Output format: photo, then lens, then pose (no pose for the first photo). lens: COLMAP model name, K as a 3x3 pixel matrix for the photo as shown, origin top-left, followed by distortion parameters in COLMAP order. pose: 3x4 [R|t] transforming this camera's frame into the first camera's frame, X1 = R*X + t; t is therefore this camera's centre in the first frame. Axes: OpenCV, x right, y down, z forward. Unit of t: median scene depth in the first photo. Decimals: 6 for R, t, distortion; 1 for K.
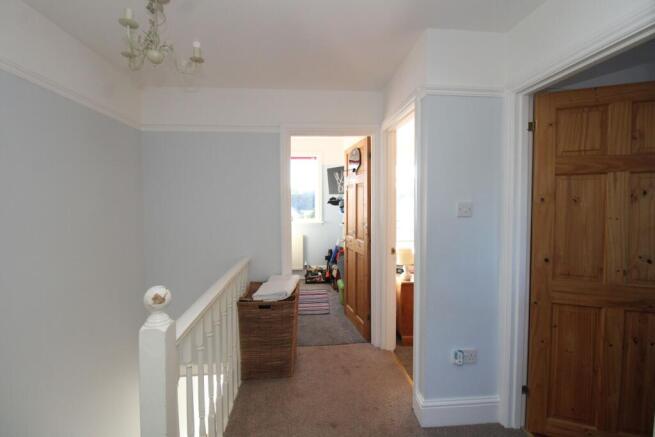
lens RADIAL K [[304.8, 0, 327.6], [0, 304.8, 216.6], [0, 0, 1]] dist [-0.005619, -0.000528]
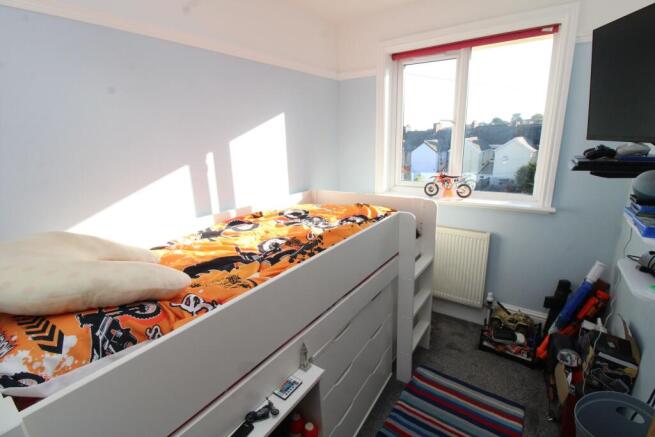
lens RADIAL K [[304.8, 0, 327.1], [0, 304.8, 216.3], [0, 0, 1]] dist [-0.005619, -0.000528]
pose [[0.775377, 0.141736, -0.615387, 0.000575], [-0.002998, 0.975302, 0.220855, -0.057299], [0.631491, -0.169402, 0.756652, 0.537387]]
